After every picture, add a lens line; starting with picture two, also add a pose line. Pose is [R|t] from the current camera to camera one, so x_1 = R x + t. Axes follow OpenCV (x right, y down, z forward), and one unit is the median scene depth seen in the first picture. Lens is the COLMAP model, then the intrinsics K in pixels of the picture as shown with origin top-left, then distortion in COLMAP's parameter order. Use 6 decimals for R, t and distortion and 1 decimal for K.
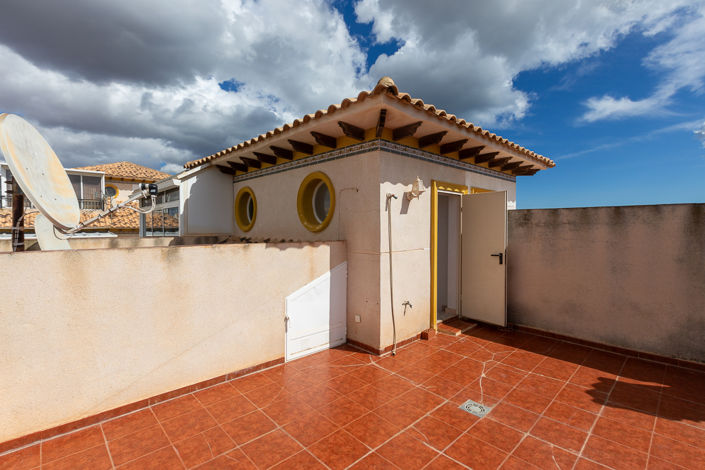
lens RADIAL K [[325.0, 0, 357.3], [0, 325.0, 232.2], [0, 0, 1]] dist [-0.000246, -0.000094]
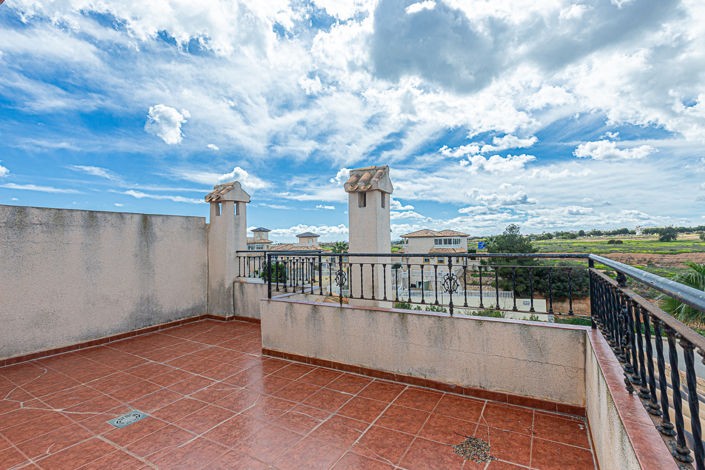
lens RADIAL K [[325.0, 0, 357.3], [0, 325.0, 232.2], [0, 0, 1]] dist [-0.000246, -0.000094]
pose [[-0.274056, 0.032863, 0.961152, -0.524435], [0.030440, 0.999212, -0.025485, 0.051349], [-0.961232, 0.022273, -0.274840, 0.473007]]
